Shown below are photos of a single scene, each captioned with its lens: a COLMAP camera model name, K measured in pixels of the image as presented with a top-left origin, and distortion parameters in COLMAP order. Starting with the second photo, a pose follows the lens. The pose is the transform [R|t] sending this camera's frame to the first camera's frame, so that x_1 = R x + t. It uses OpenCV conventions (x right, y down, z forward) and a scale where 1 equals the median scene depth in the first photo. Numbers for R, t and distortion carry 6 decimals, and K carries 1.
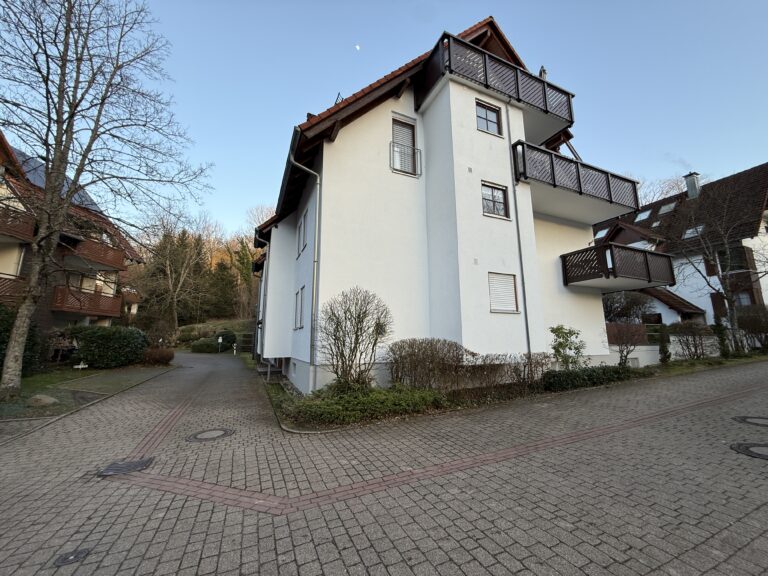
lens RADIAL K [[305.0, 0, 383.2], [0, 305.0, 286.6], [0, 0, 1]] dist [-0.002211, -0.000564]
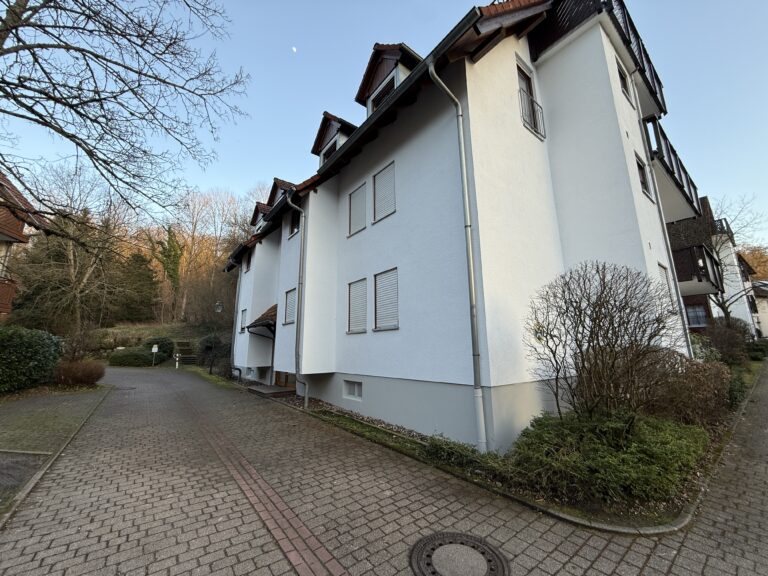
lens RADIAL K [[305.0, 0, 385.3], [0, 305.0, 286.1], [0, 0, 1]] dist [-0.002211, -0.000564]
pose [[0.970656, 0.046782, 0.235879, -0.293370], [-0.039572, 0.998596, -0.035208, 0.040783], [-0.237195, 0.024841, 0.971144, 0.220941]]
